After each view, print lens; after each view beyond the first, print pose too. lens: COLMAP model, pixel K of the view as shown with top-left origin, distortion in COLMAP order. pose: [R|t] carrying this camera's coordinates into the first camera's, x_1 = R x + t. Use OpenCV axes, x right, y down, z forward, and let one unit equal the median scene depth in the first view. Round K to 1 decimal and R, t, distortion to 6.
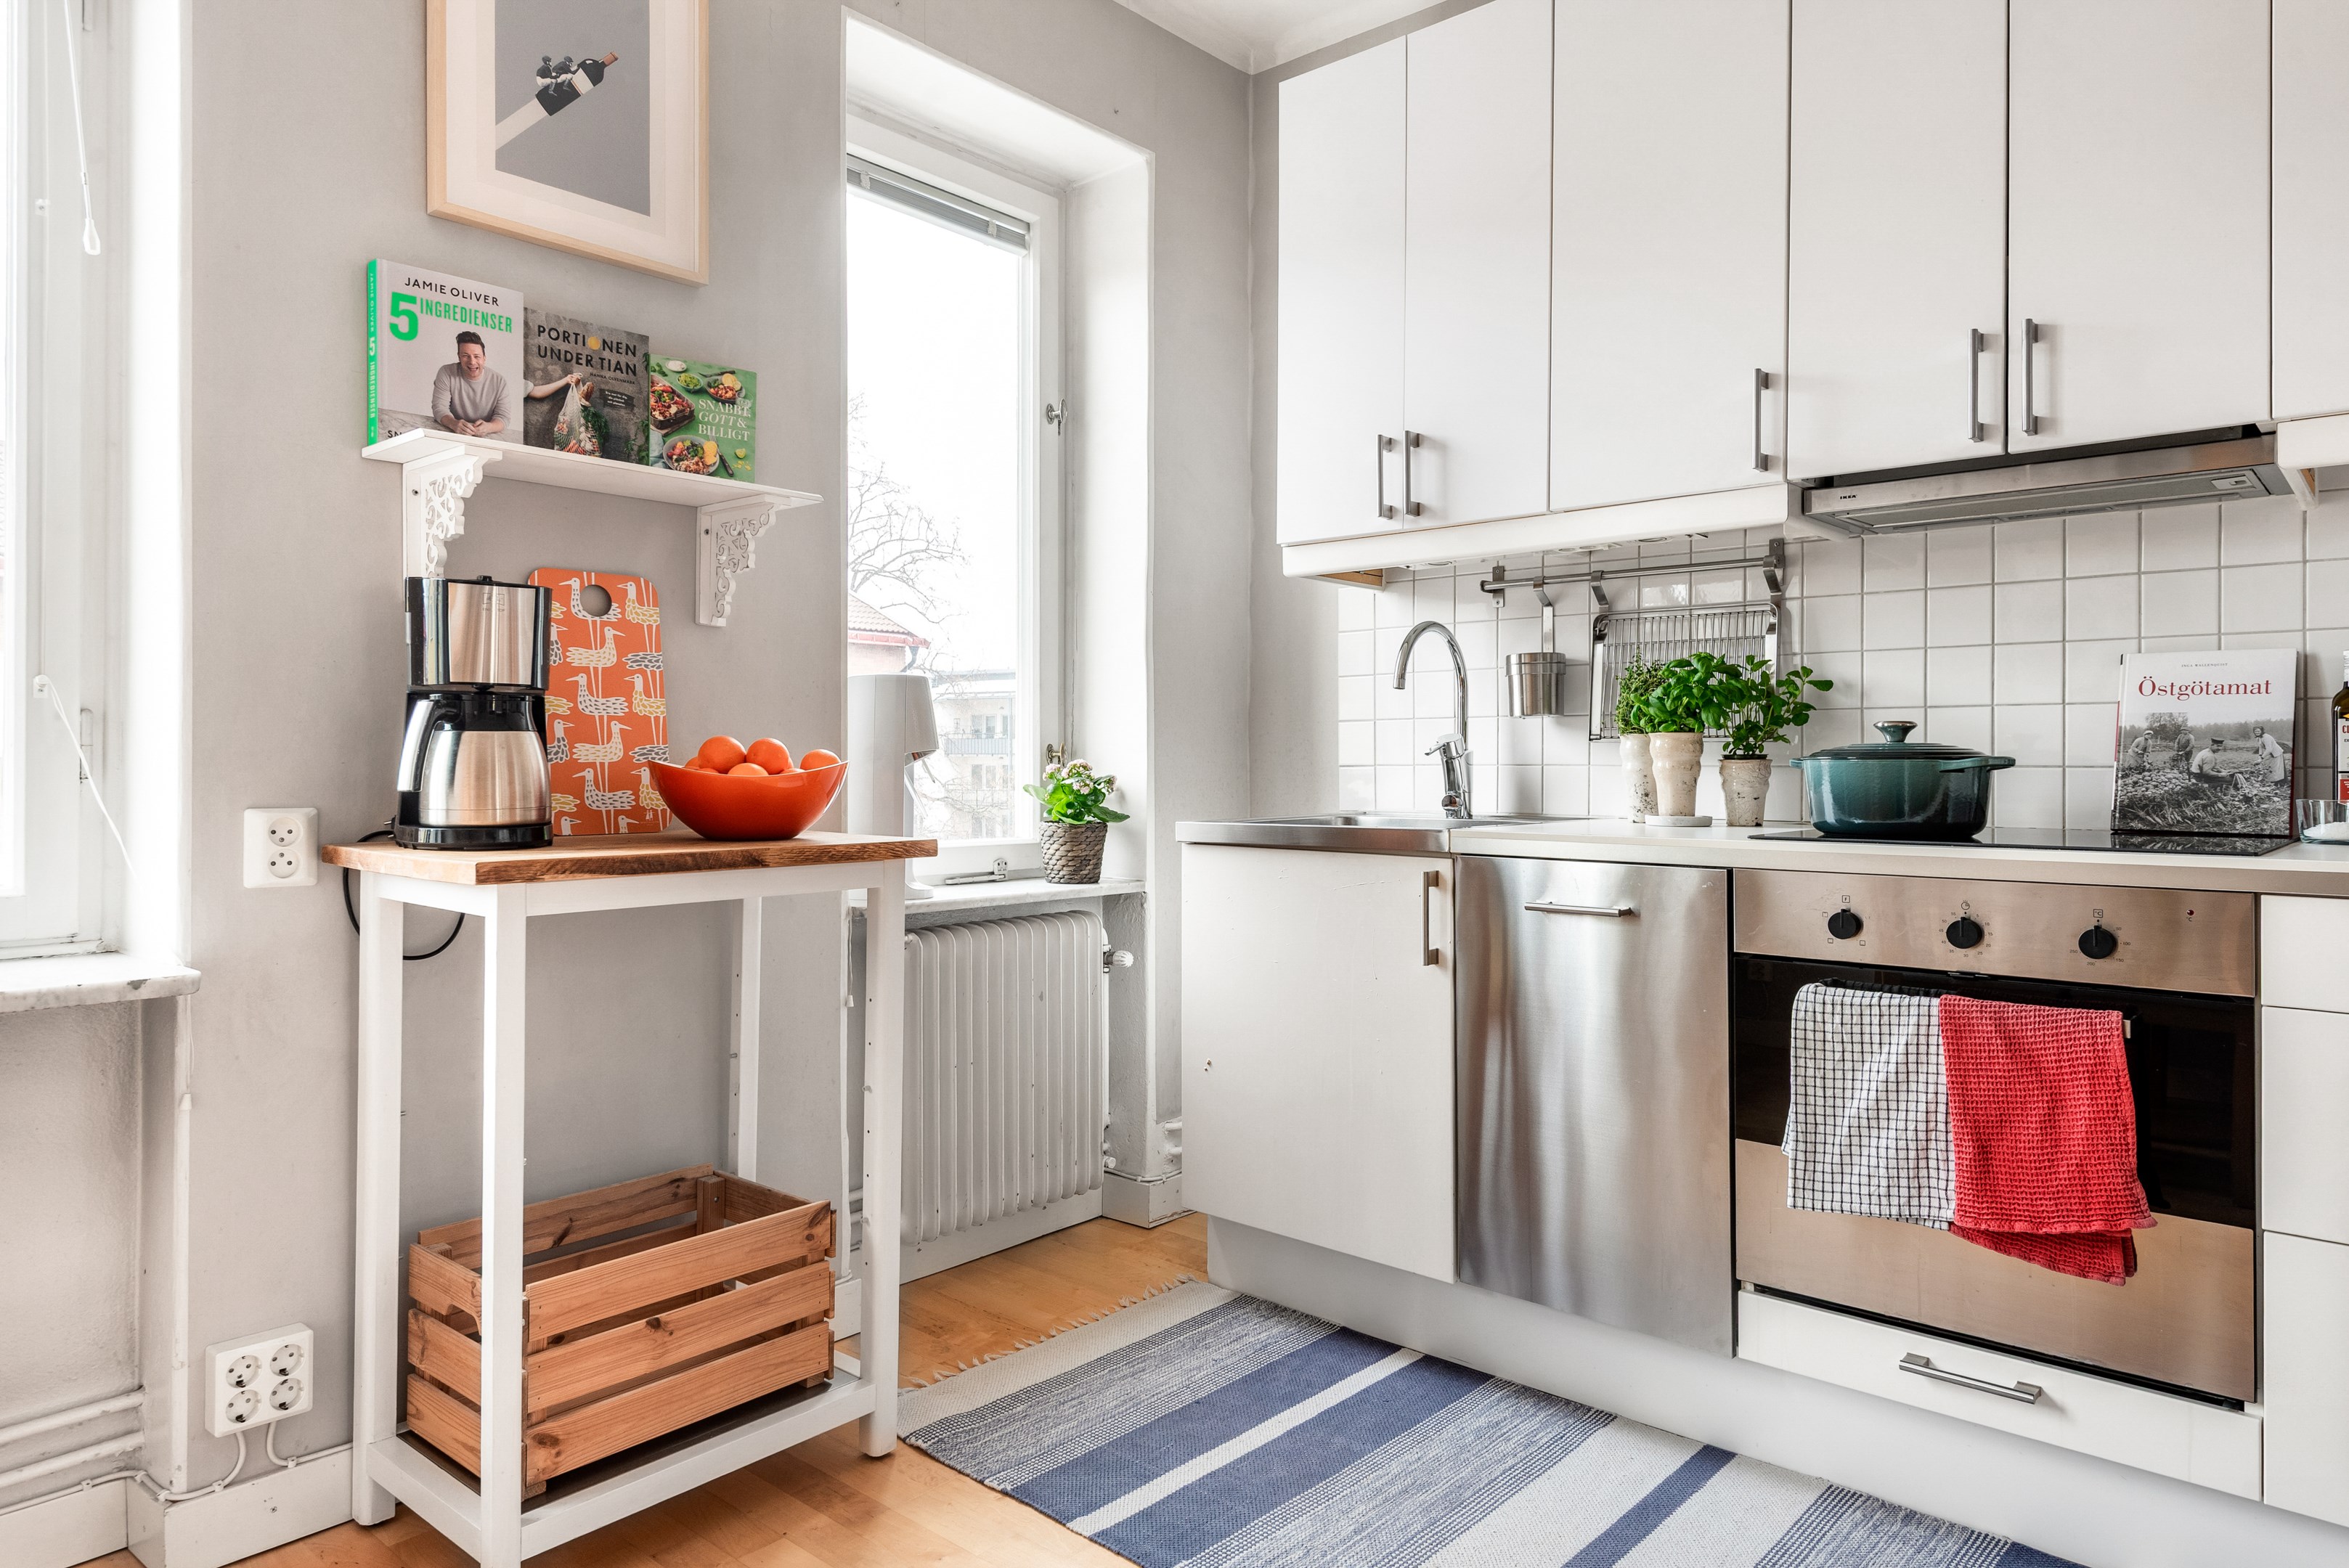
lens RADIAL K [[1481.0, 0, 1209.7], [0, 1481.0, 760.0], [0, 0, 1]] dist [0.022691, -0.005155]
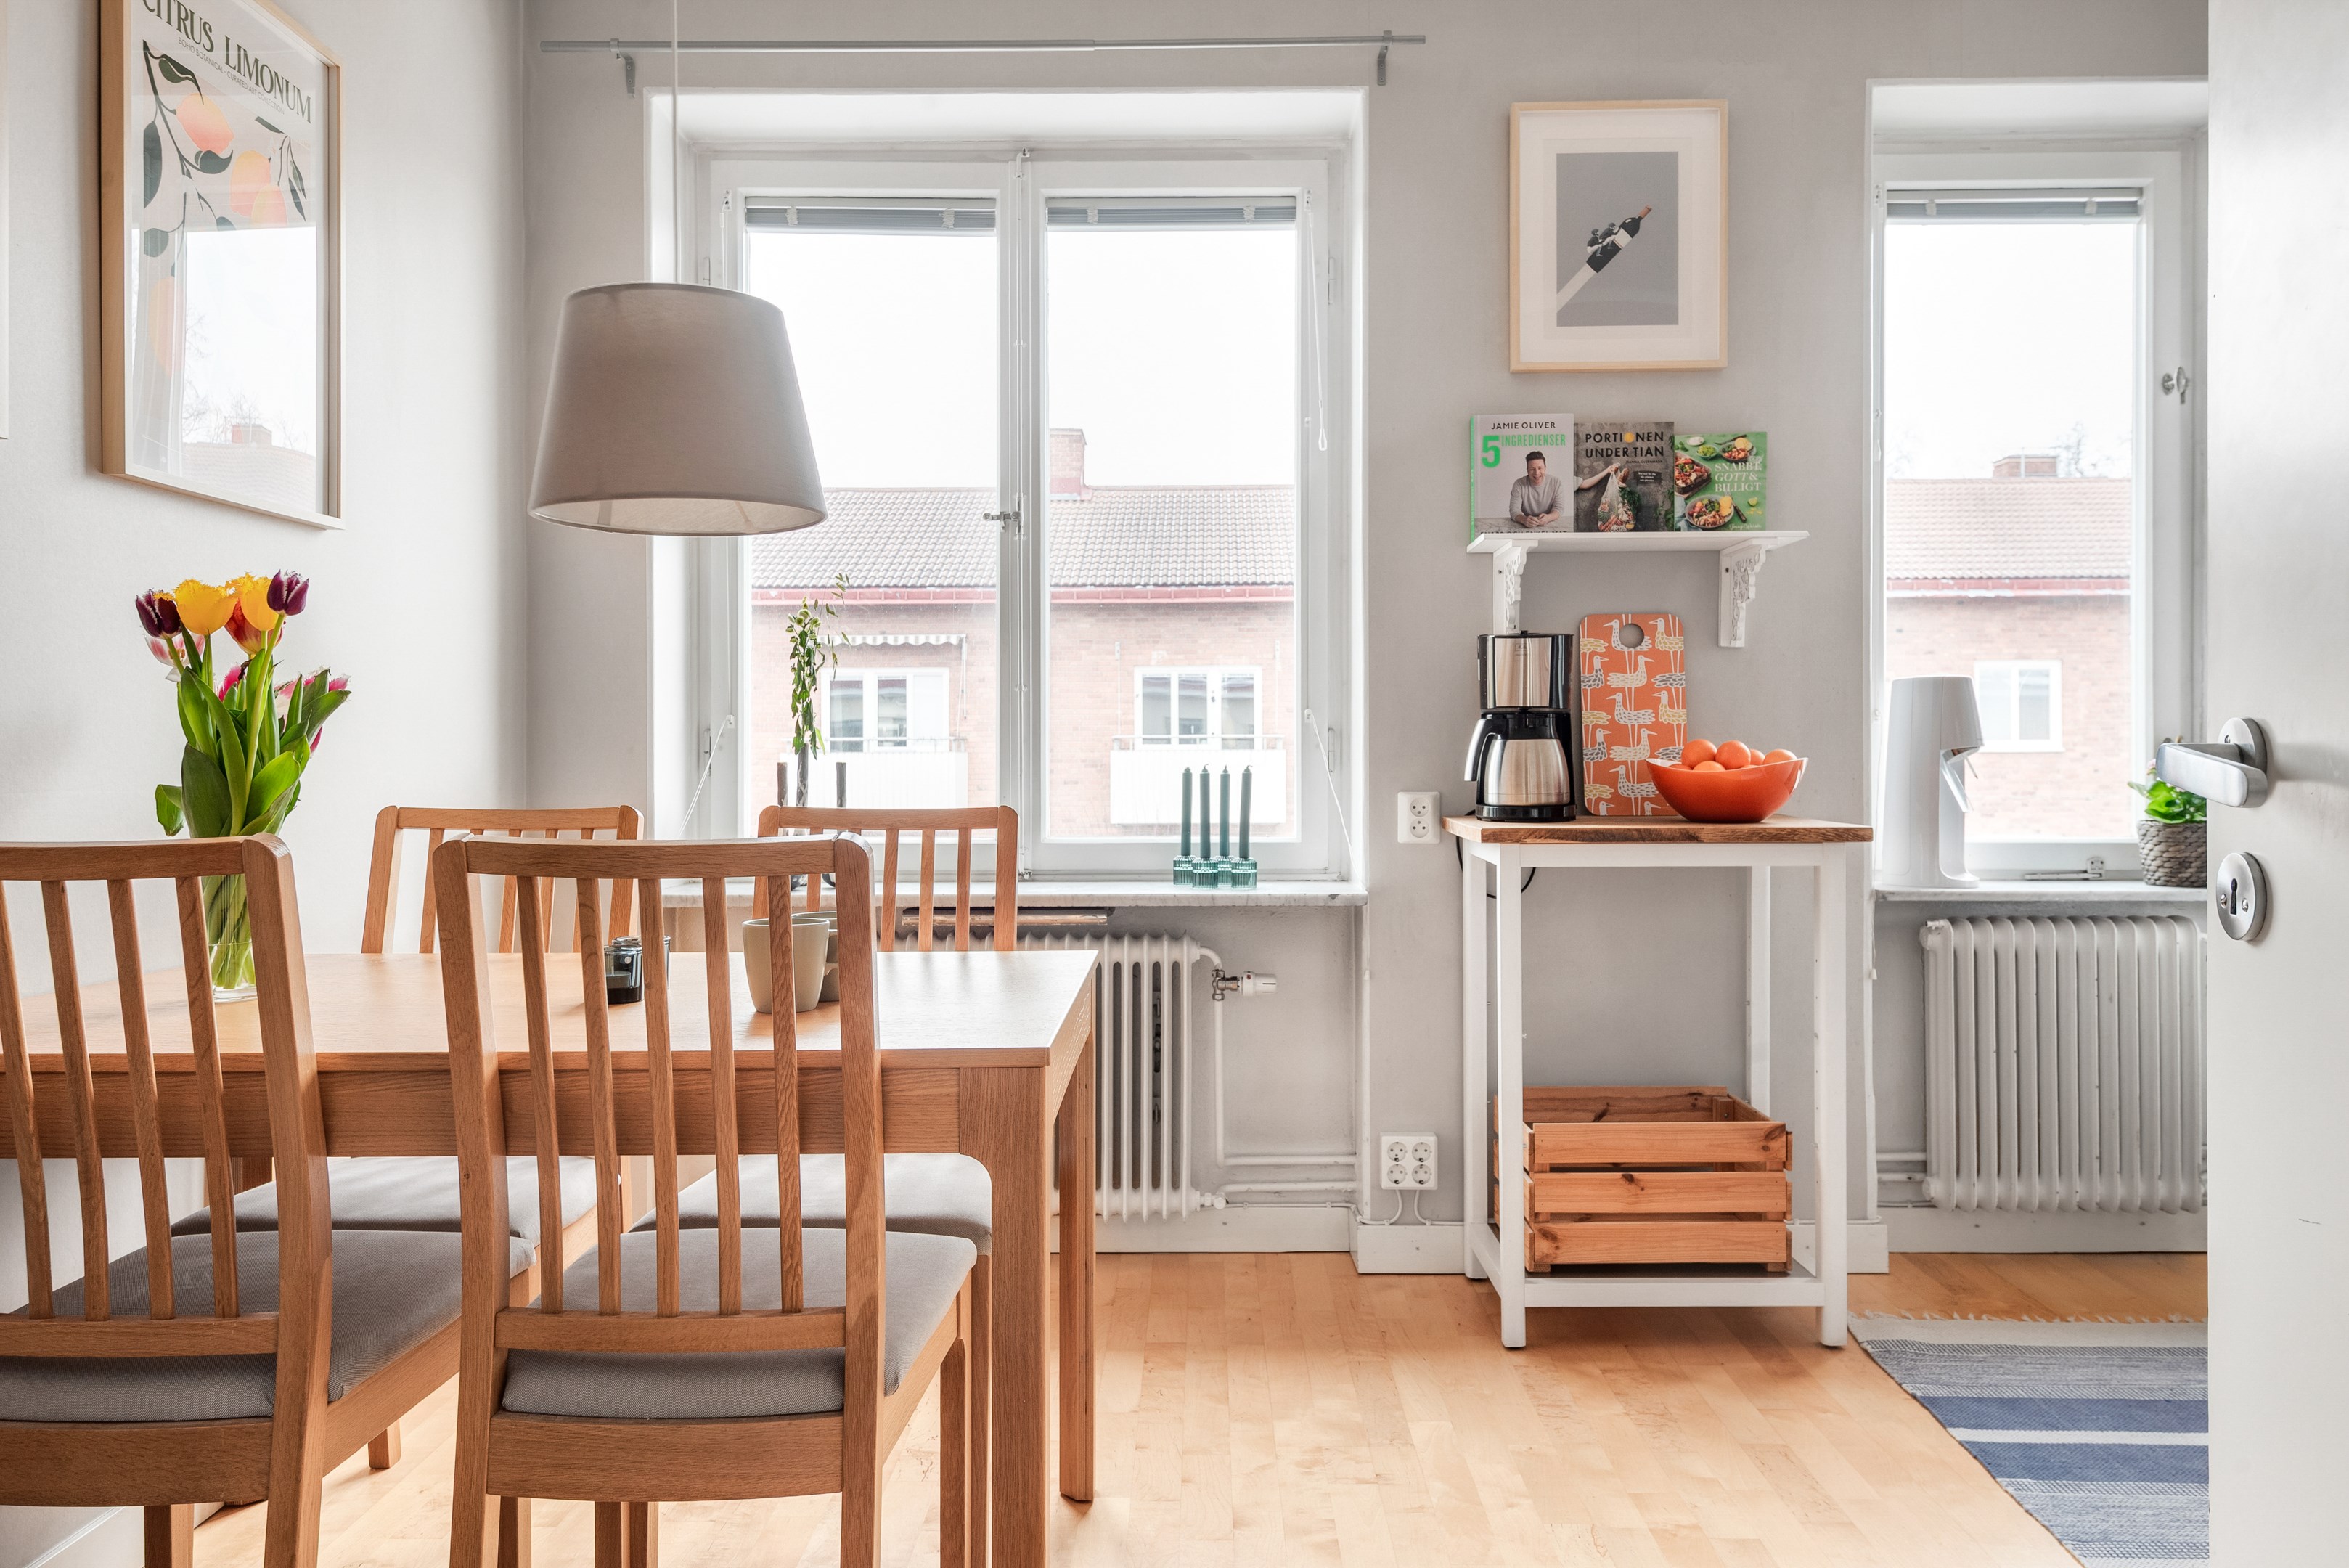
lens RADIAL K [[1696.8, 0, 1169.7], [0, 1696.8, 763.4], [0, 0, 1]] dist [0.030441, -0.004602]
pose [[0.637240, -0.001381, -0.770664, 0.490029], [0.007092, 0.999967, 0.004072, -0.004822], [0.770633, -0.008061, 0.637229, -0.265467]]
